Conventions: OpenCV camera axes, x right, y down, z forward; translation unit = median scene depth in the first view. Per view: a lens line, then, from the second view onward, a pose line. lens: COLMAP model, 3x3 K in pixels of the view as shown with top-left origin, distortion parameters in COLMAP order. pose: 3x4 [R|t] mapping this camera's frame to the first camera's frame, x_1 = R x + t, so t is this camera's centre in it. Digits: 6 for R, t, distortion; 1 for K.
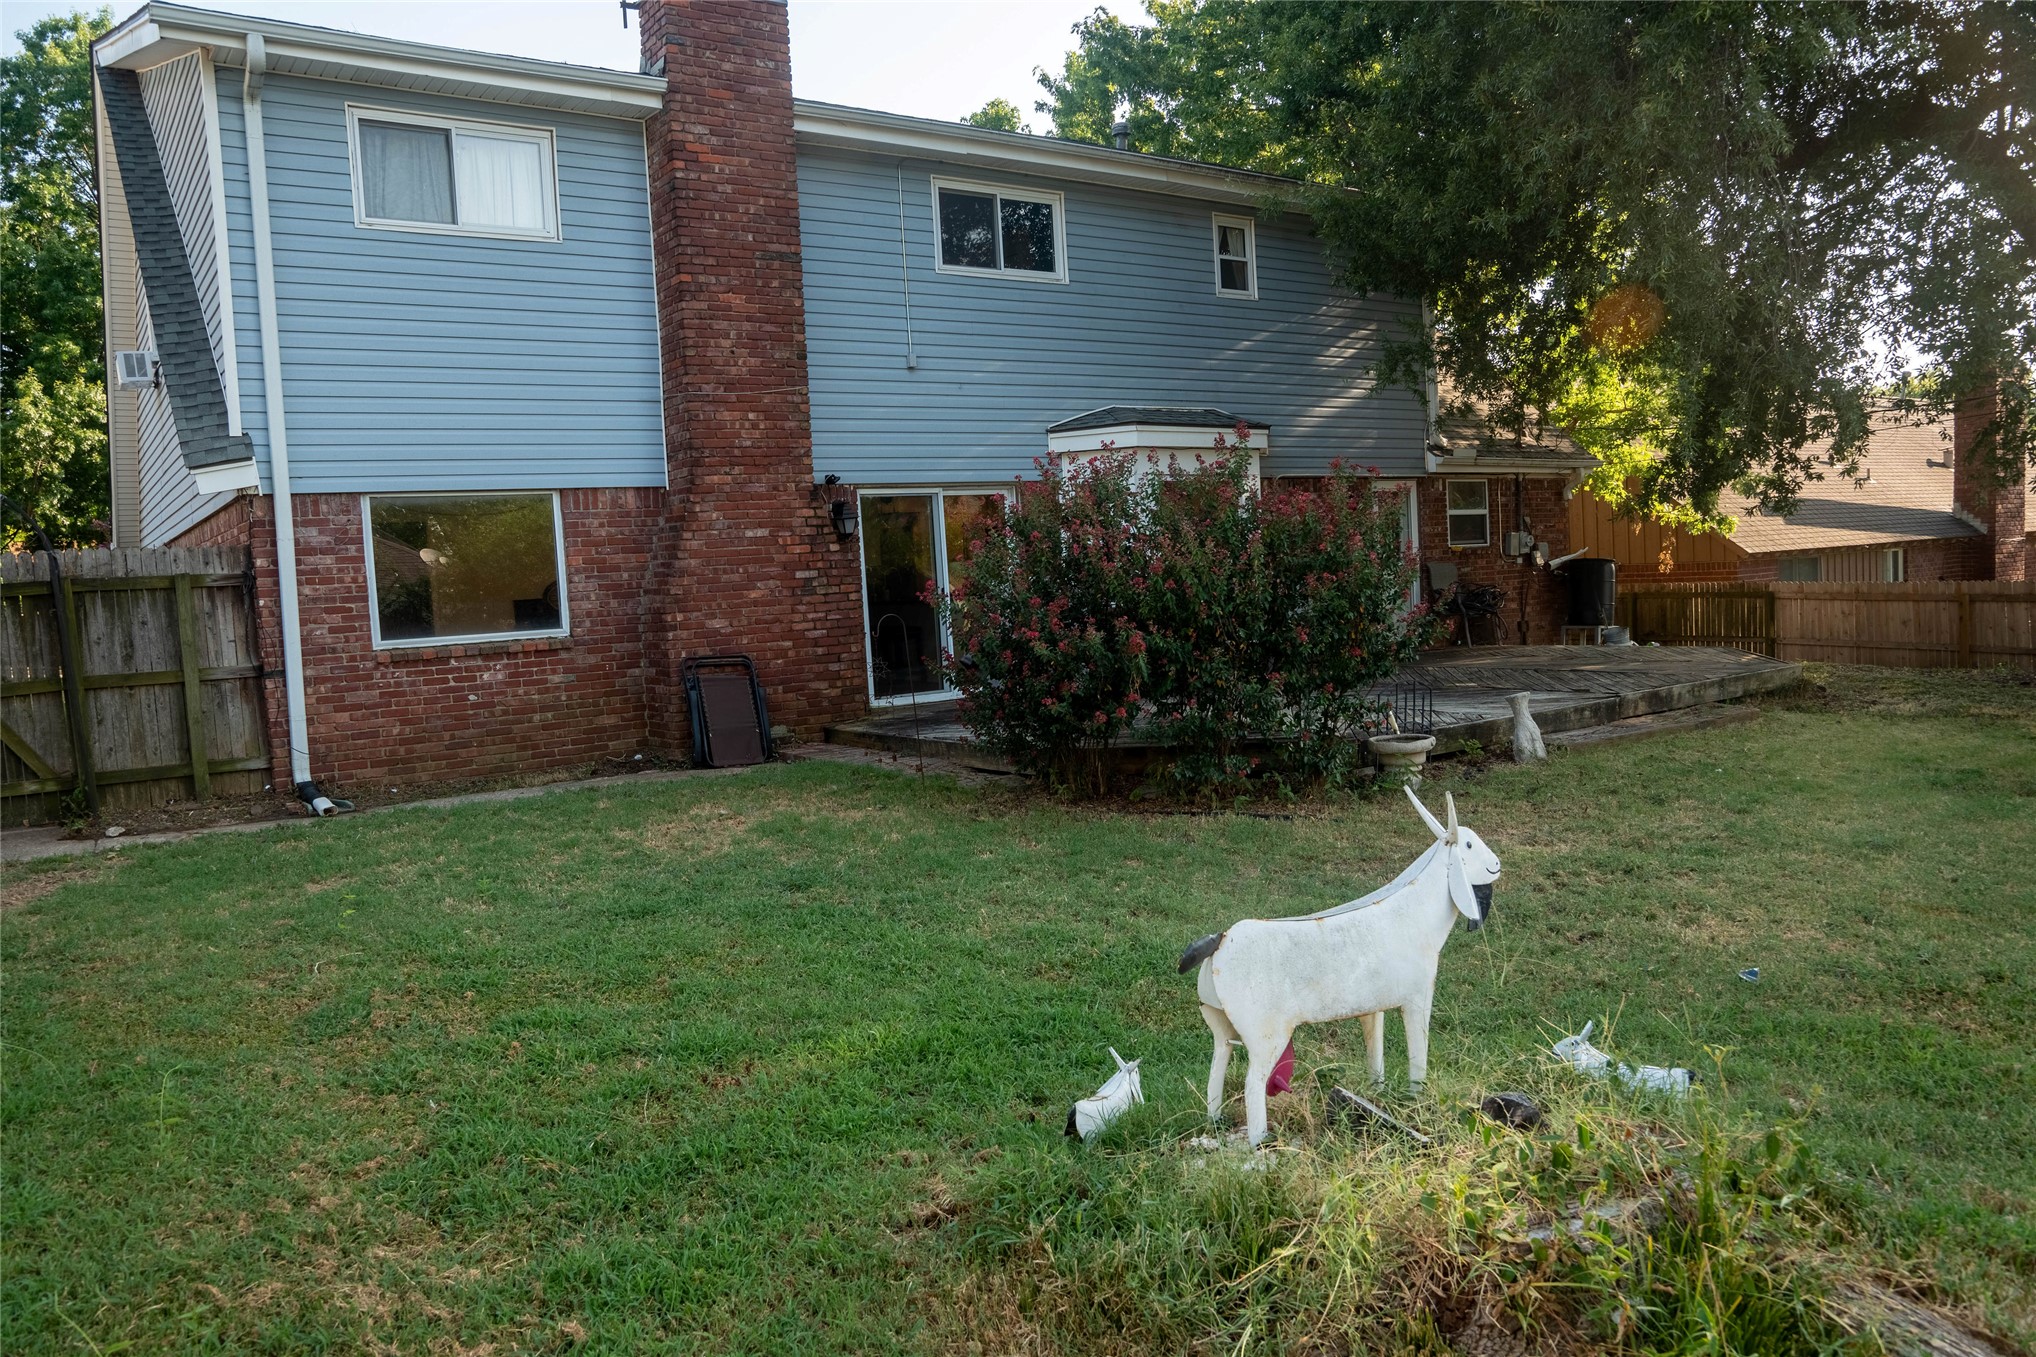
lens RADIAL K [[1416.7, 0, 1018.0], [0, 1416.7, 678.5], [0, 0, 1]] dist [-0.060689, 0.002873]
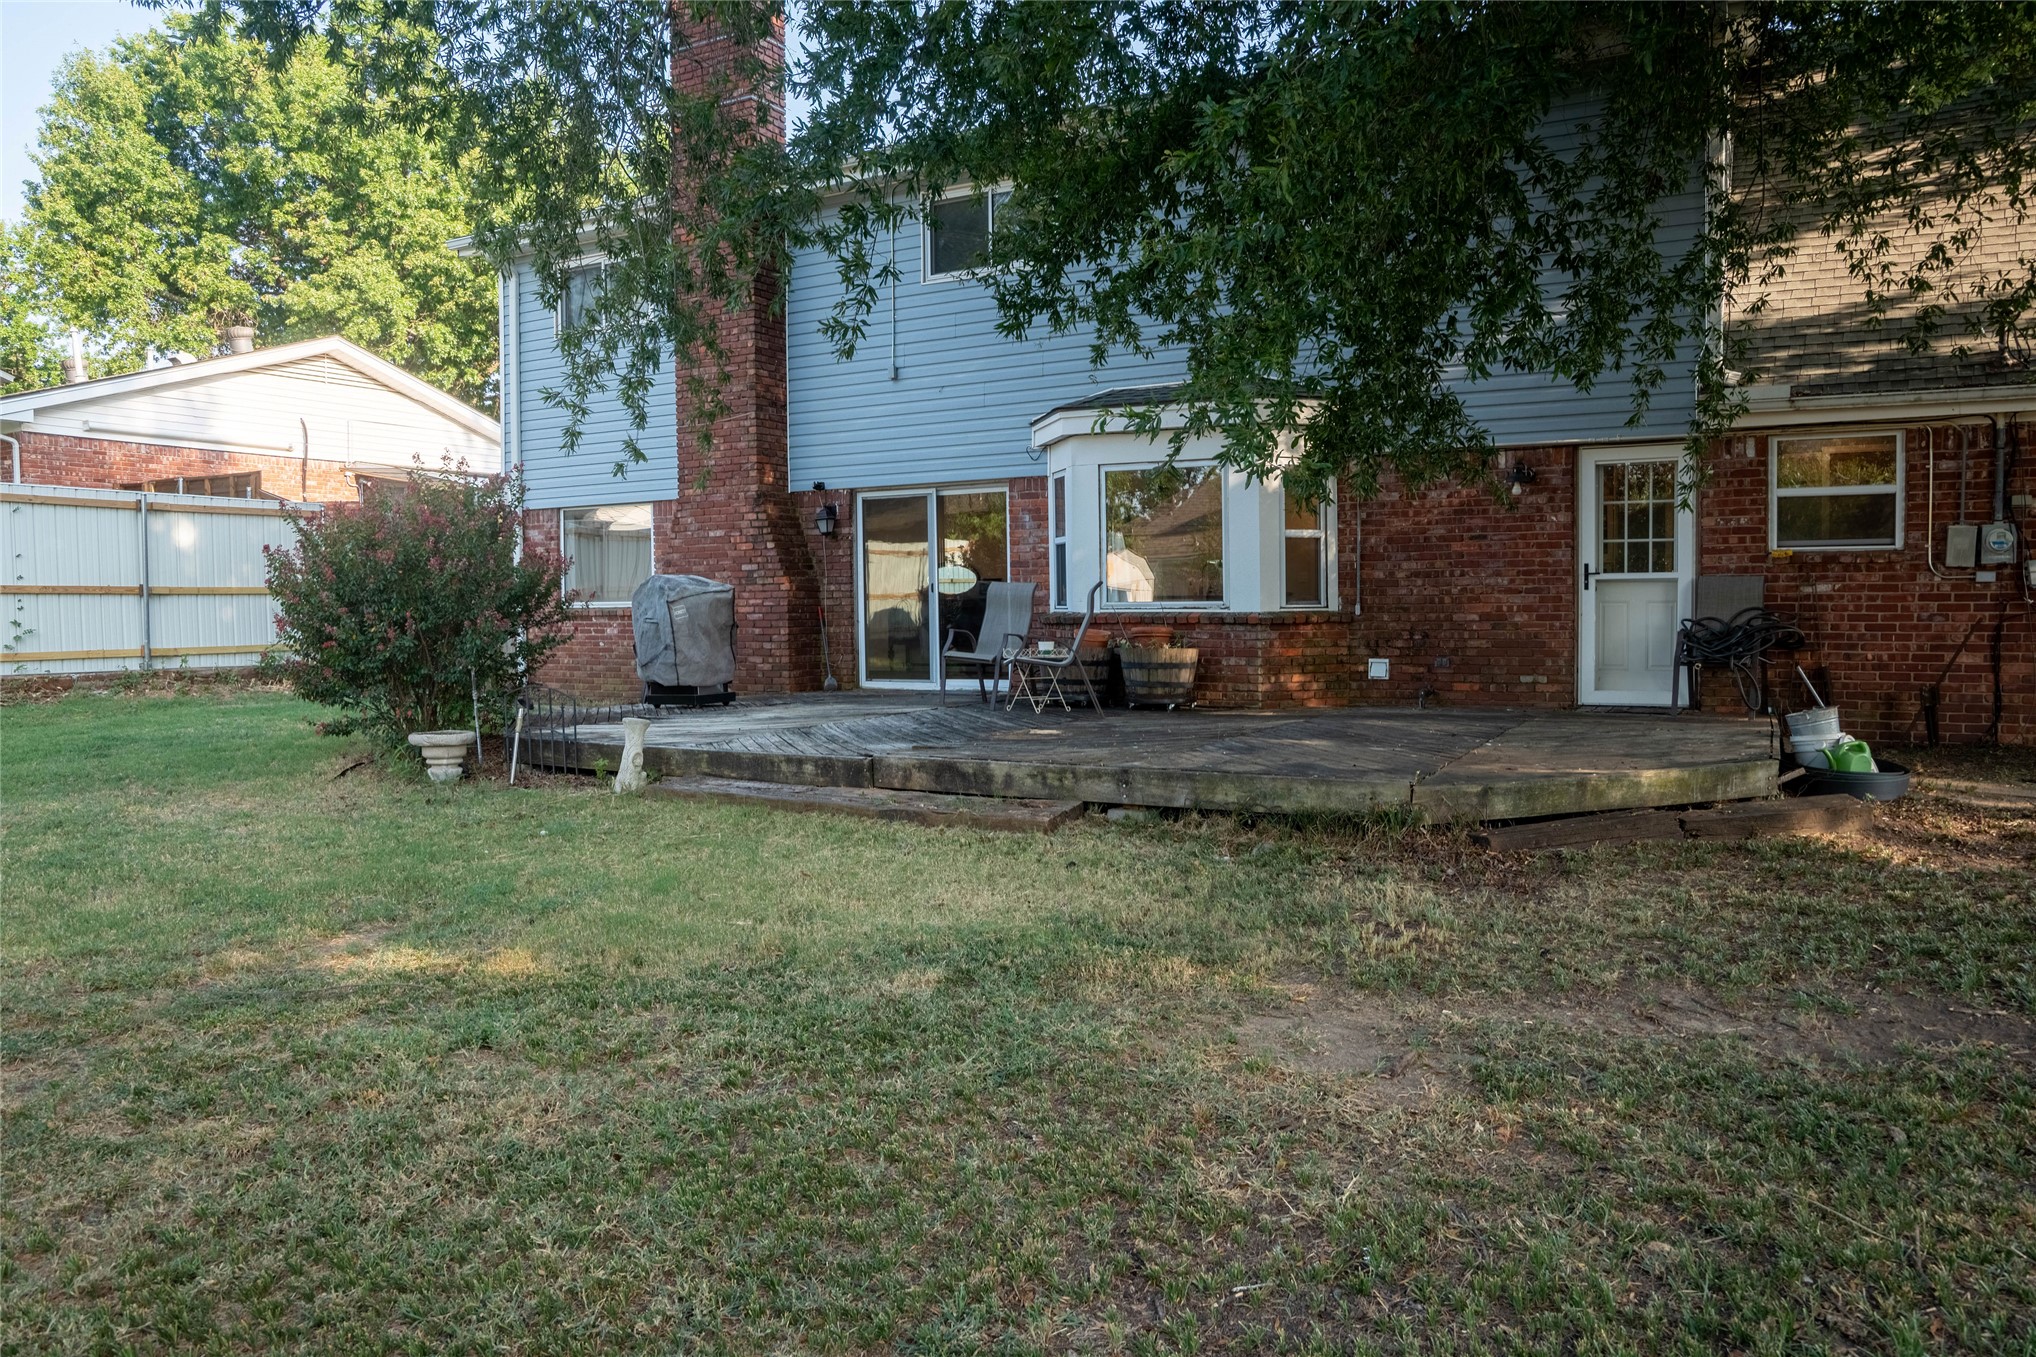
lens RADIAL K [[1416.7, 0, 1018.0], [0, 1416.7, 678.5], [0, 0, 1]] dist [-0.060689, 0.002873]
pose [[0.439707, 0.096801, -0.892910, 0.997947], [-0.080111, 0.994439, 0.068358, -0.076566], [0.894562, 0.041474, 0.445016, 0.640279]]
